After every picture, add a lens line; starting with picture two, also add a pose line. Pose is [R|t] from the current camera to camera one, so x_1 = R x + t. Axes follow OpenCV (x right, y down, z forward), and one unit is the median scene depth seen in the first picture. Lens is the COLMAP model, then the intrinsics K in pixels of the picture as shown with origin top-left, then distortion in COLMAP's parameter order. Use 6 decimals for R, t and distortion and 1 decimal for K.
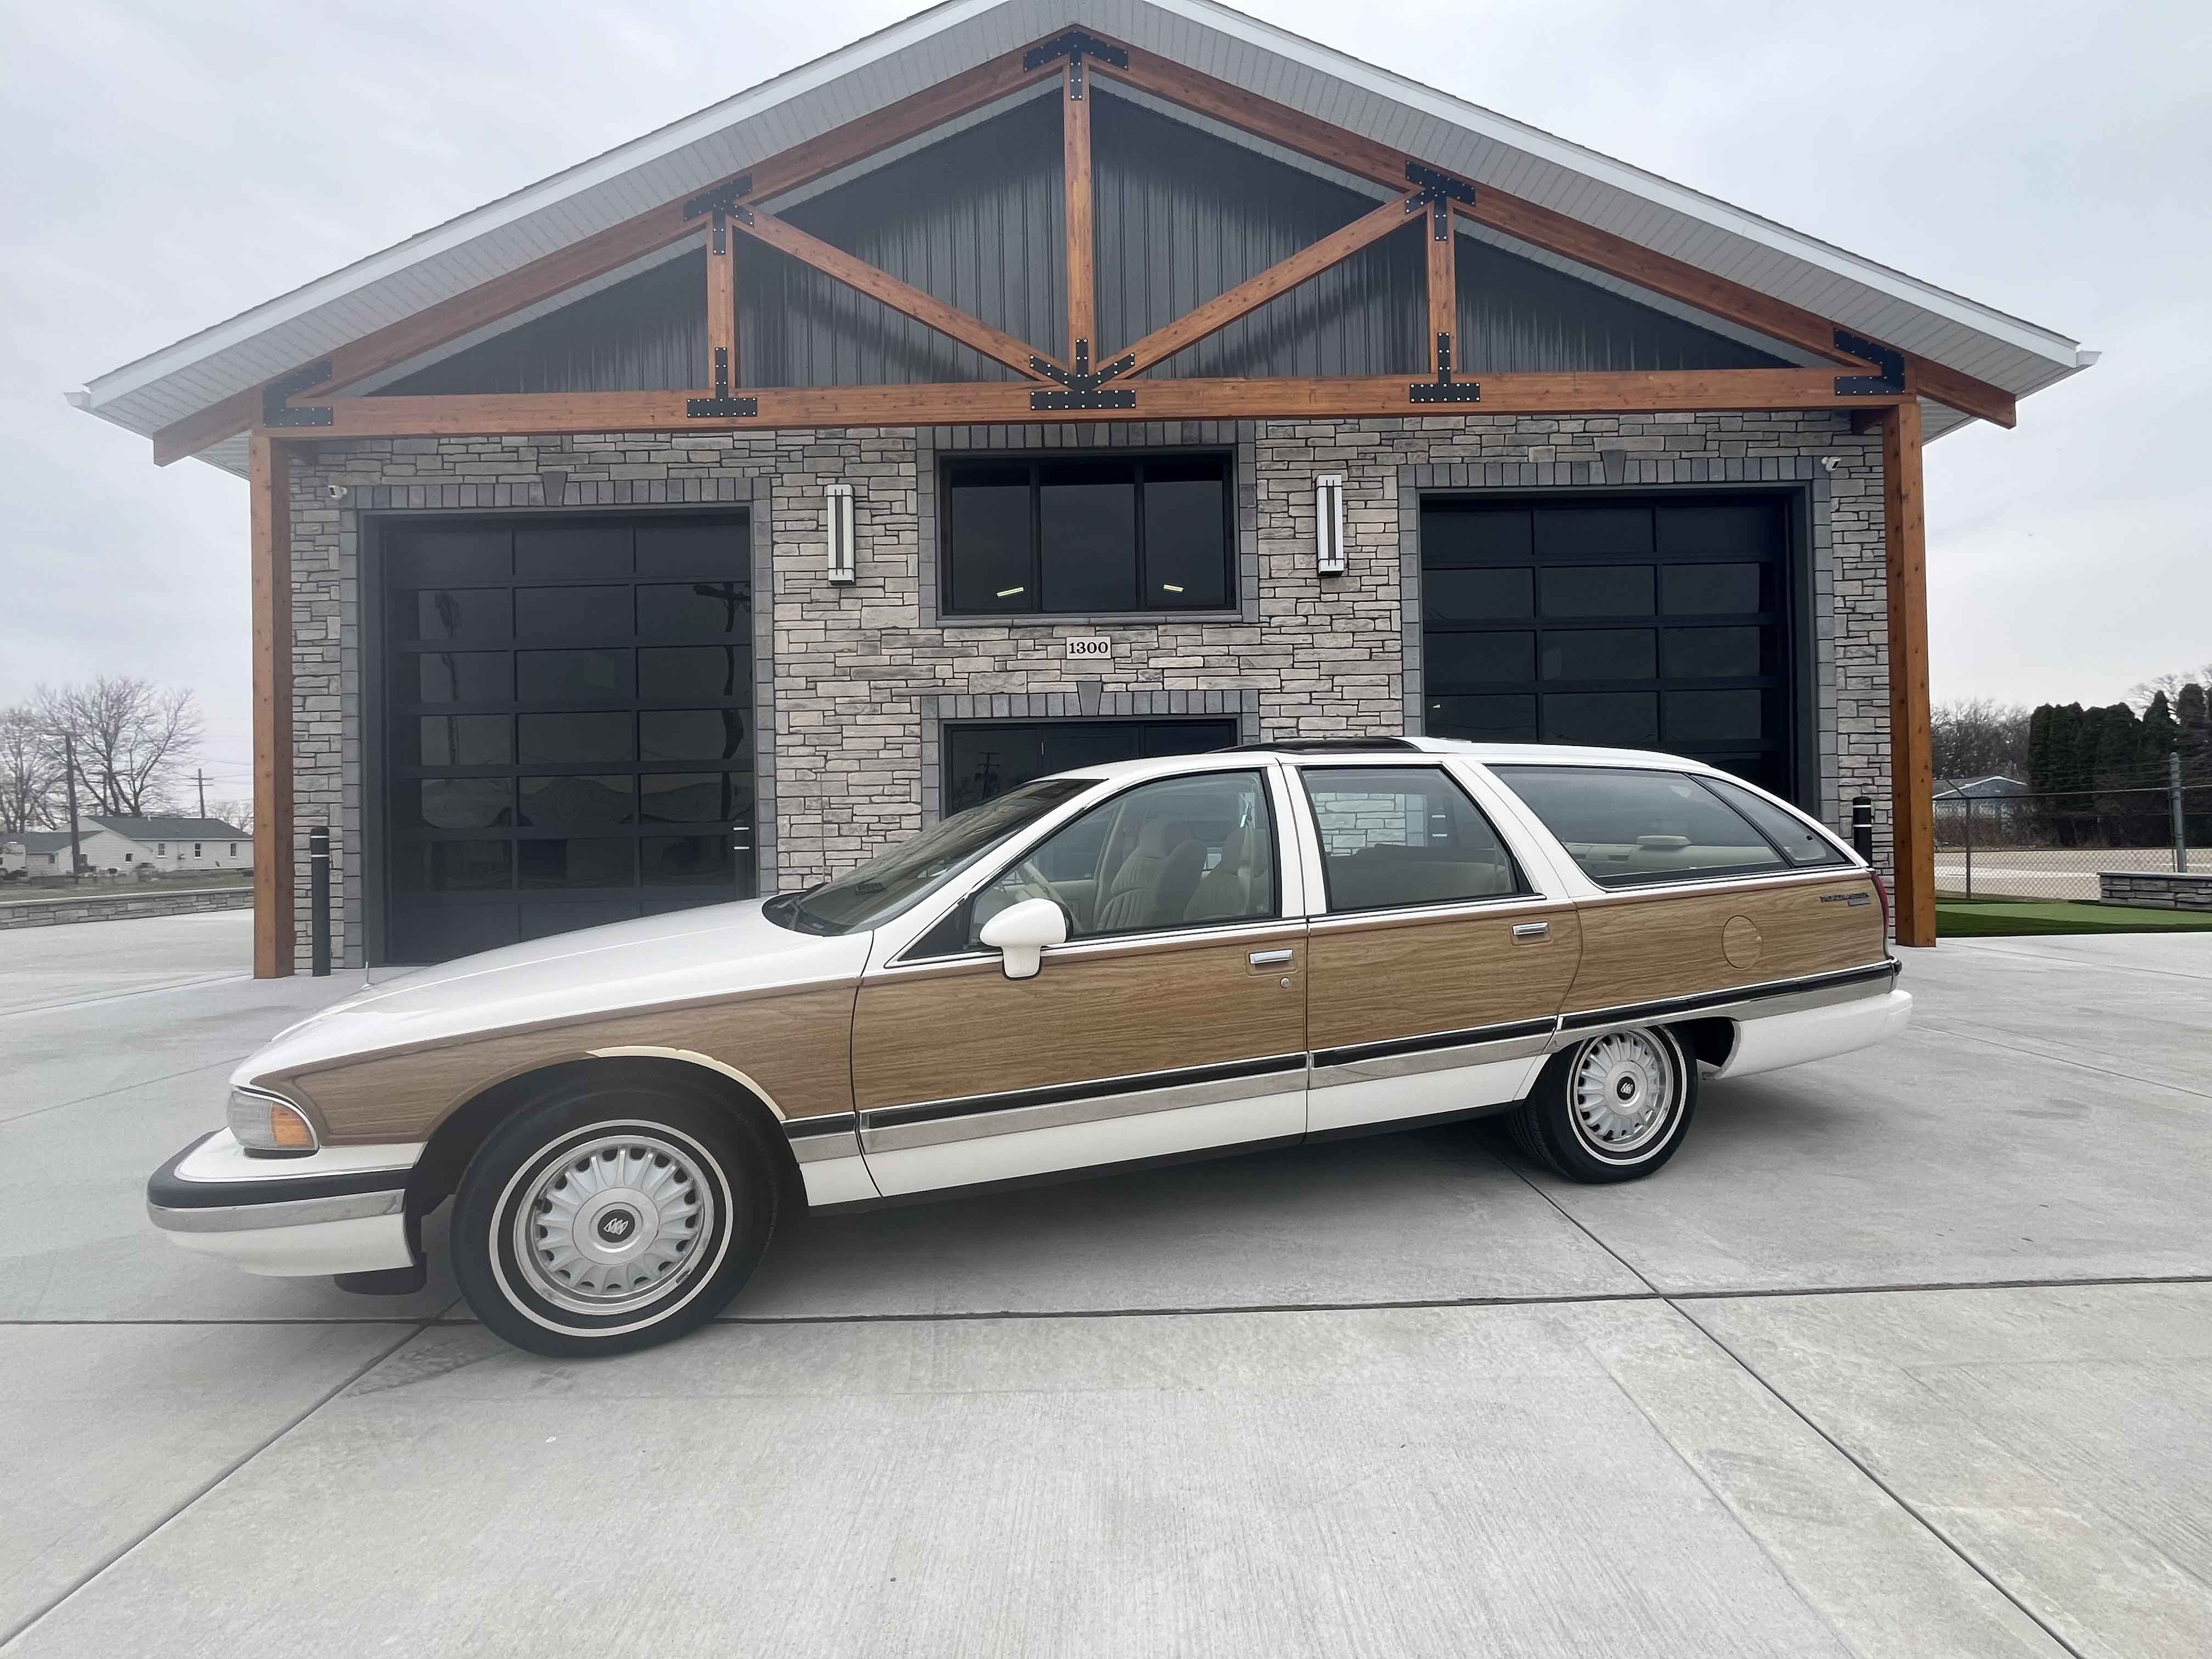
lens RADIAL K [[882.5, 0, 1110.4], [0, 882.5, 832.5], [0, 0, 1]] dist [-0.001103, -0.000887]
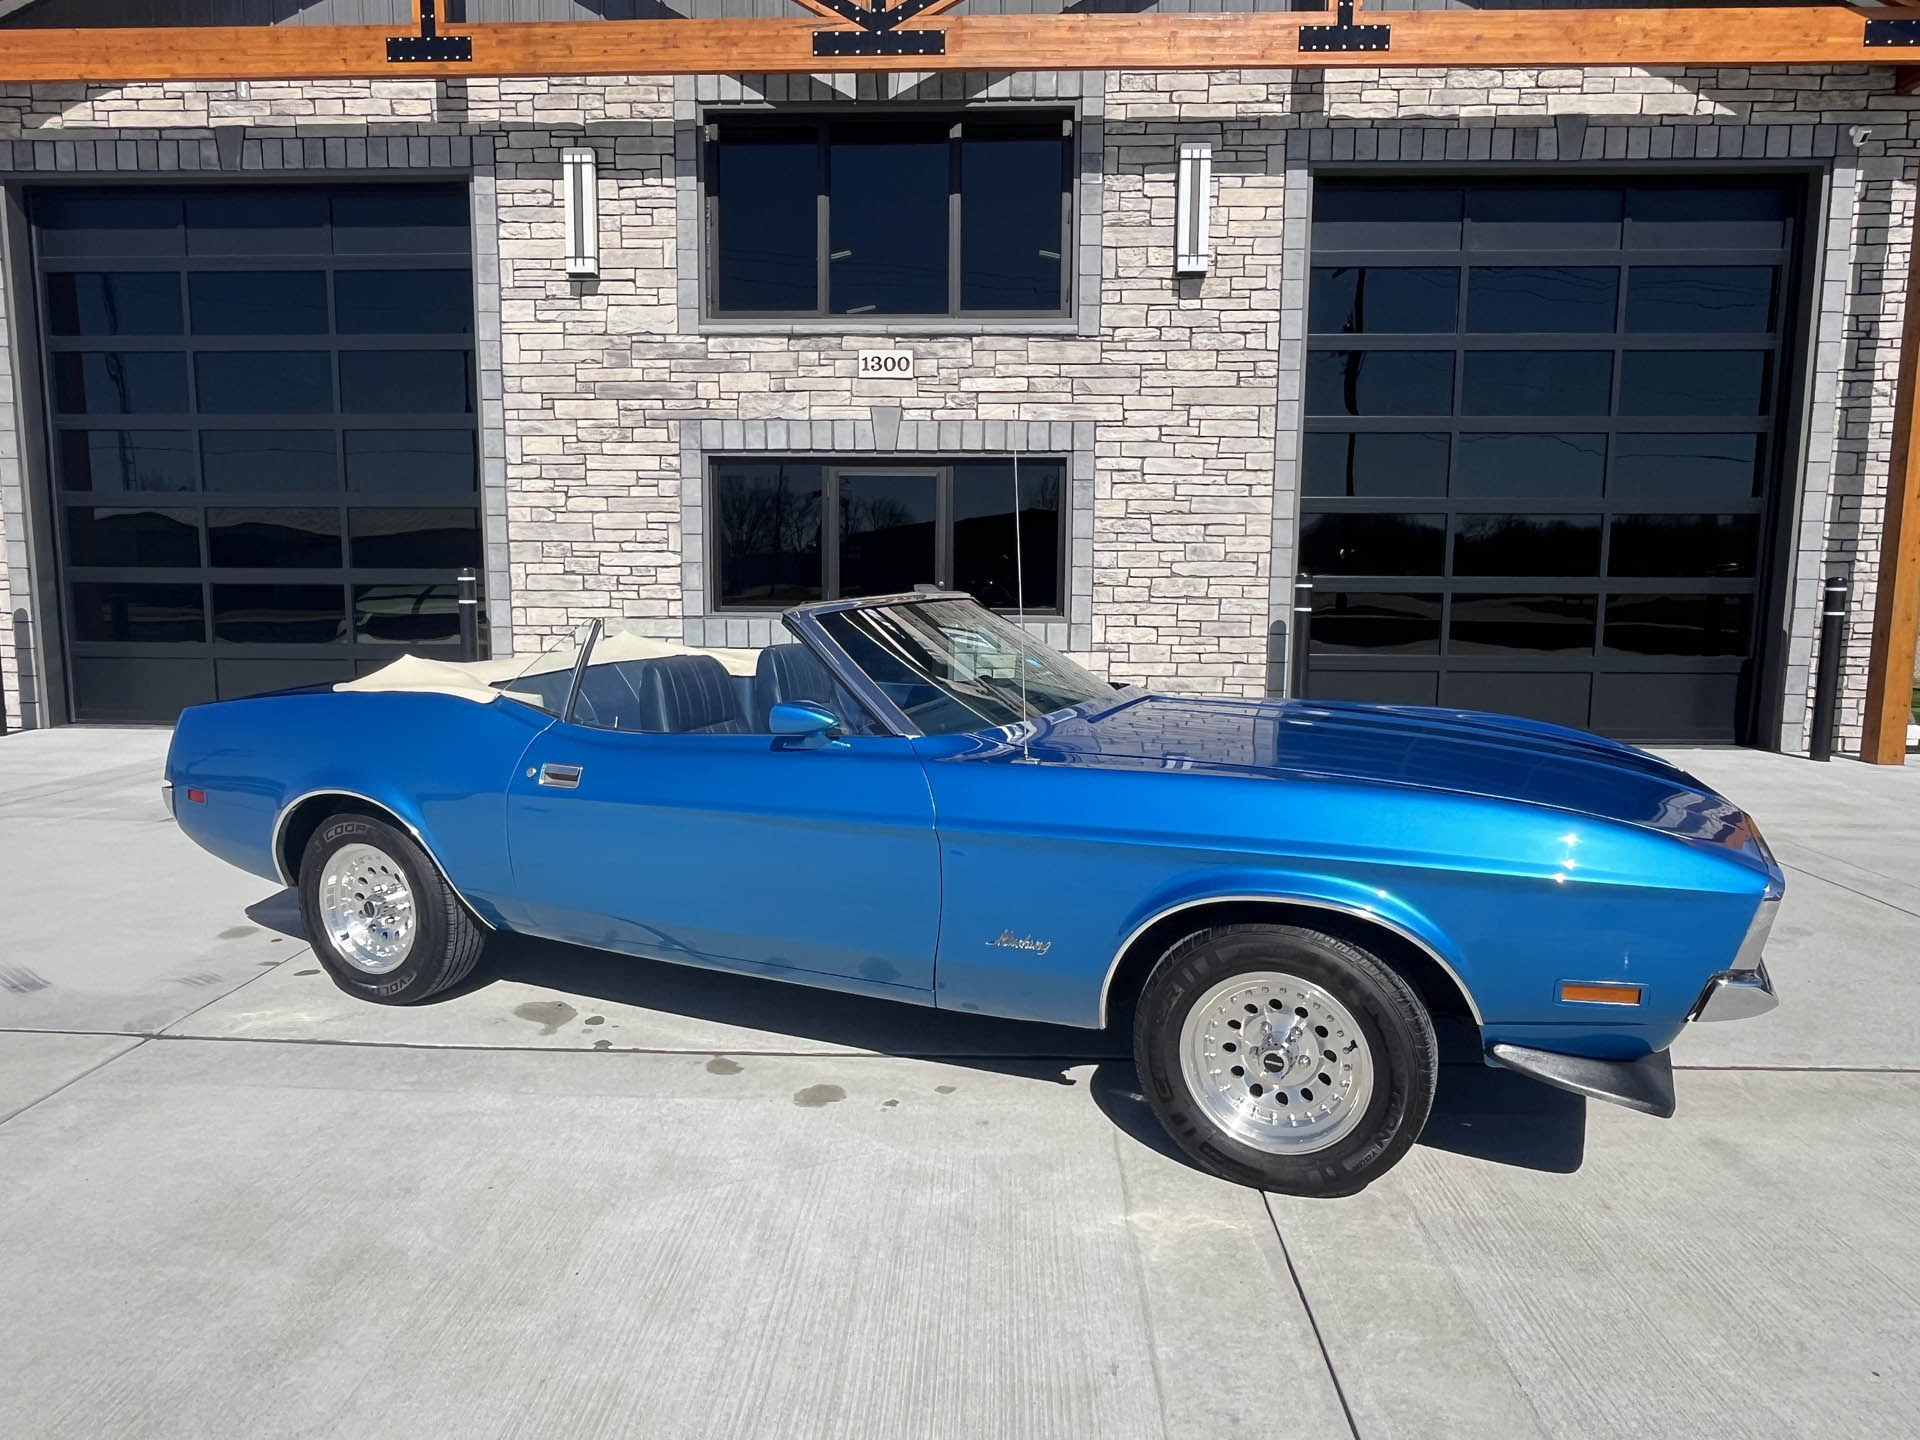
lens RADIAL K [[1204.8, 0, 955.8], [0, 1204.8, 726.2], [0, 0, 1]] dist [-0.005509, 0.002938]
pose [[0.998764, 0.031960, -0.038059, 0.091622], [-0.026831, 0.991359, 0.128400, -0.023887], [0.041834, -0.127221, 0.990992, -0.130330]]
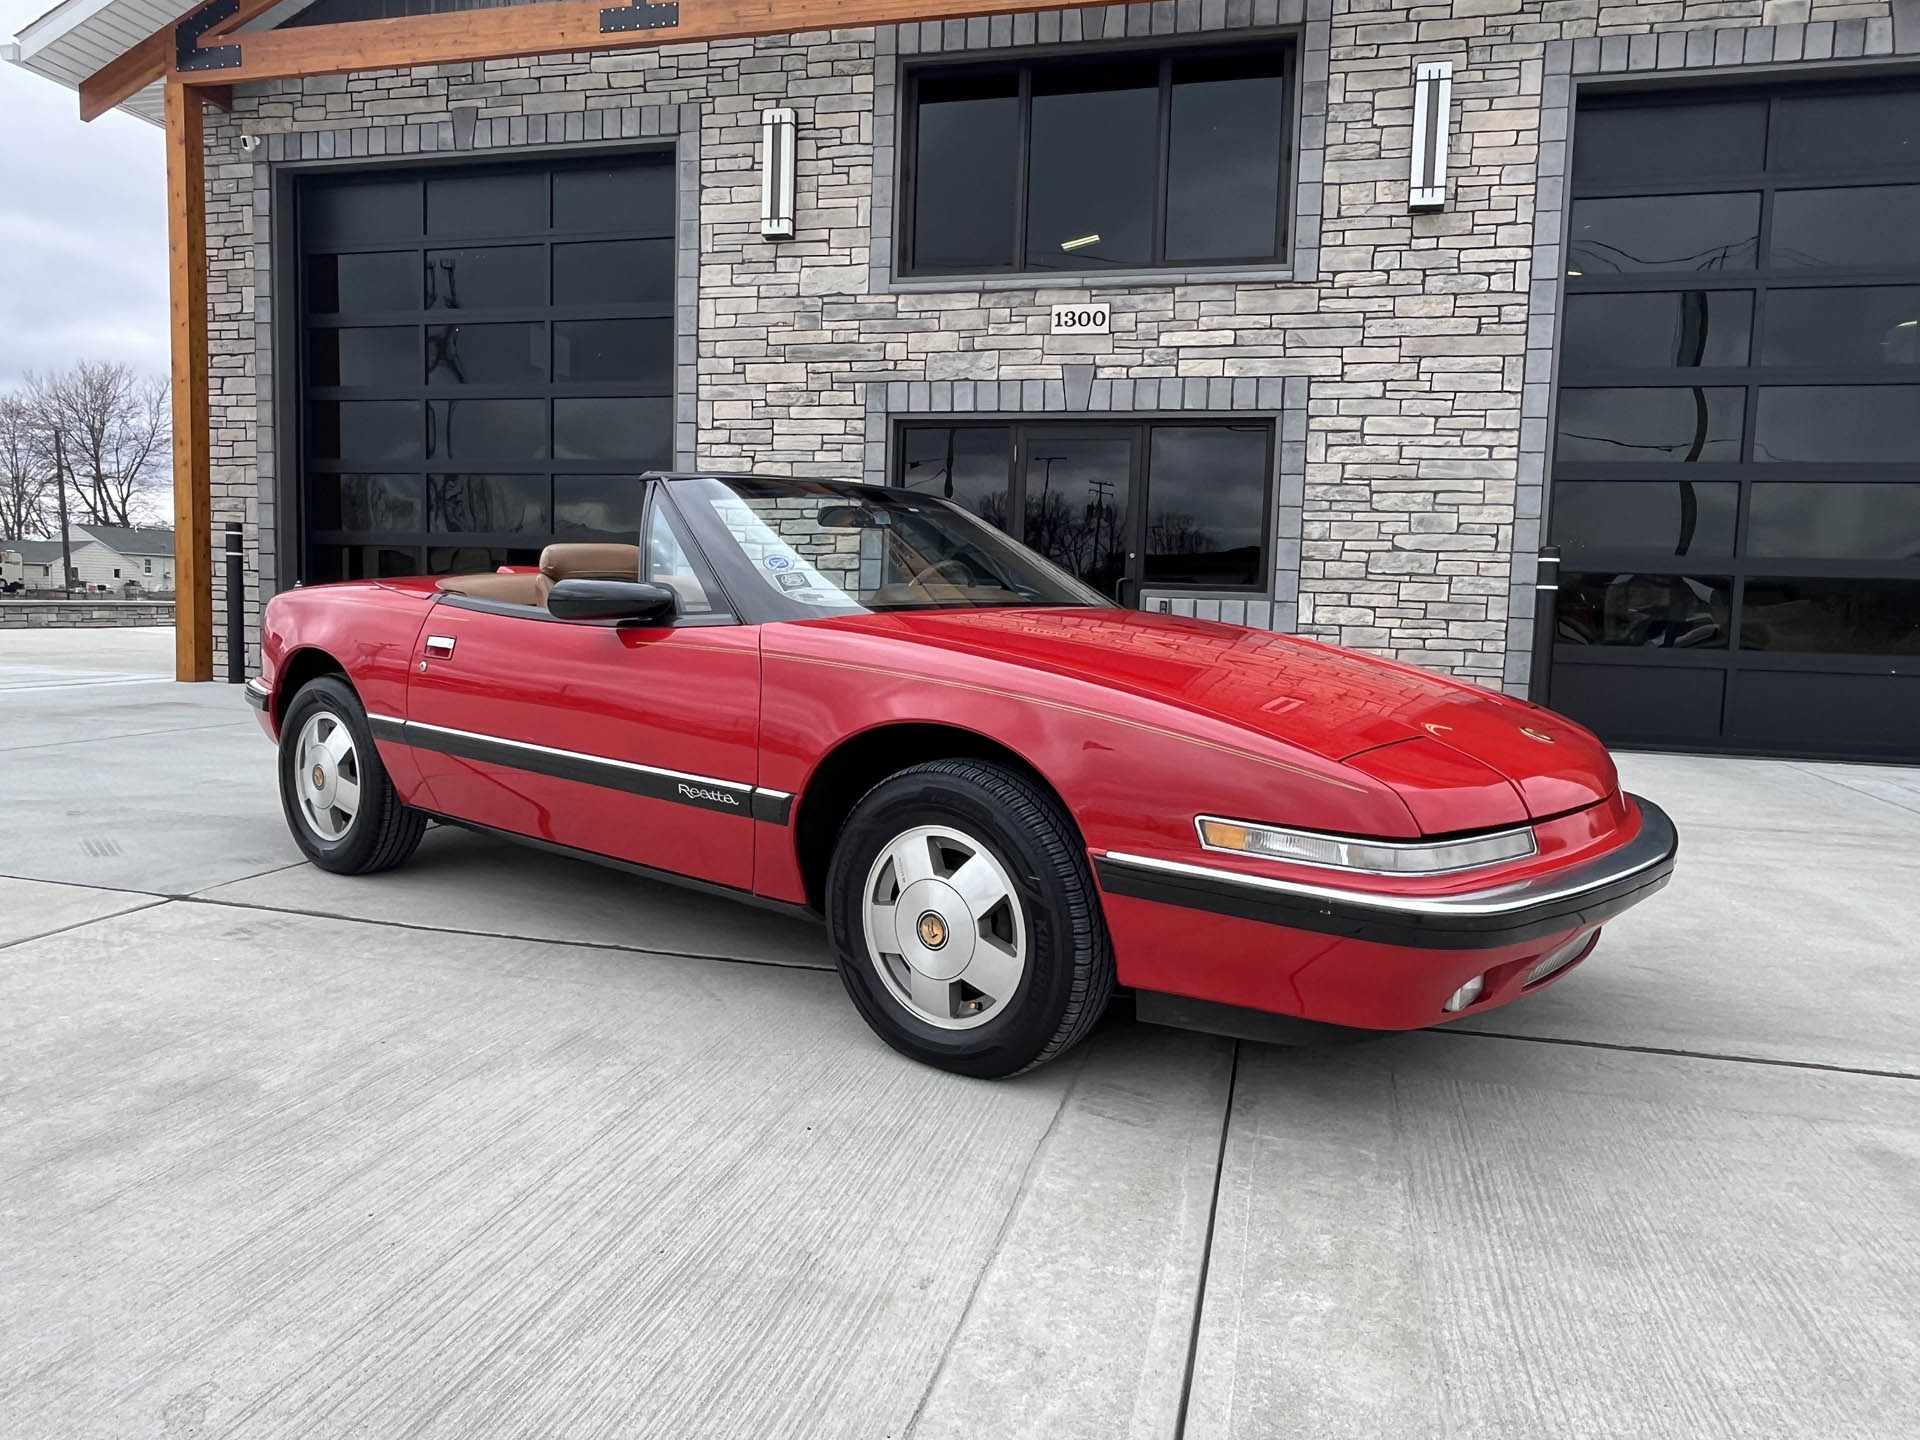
lens RADIAL K [[1267.1, 0, 974.9], [0, 1267.1, 712.6], [0, 0, 1]] dist [-0.001111, -0.000423]
pose [[0.967645, 0.070234, -0.242343, 0.173787], [-0.047819, 0.994118, 0.097173, 0.023900], [0.247743, -0.082440, 0.965312, -0.093789]]
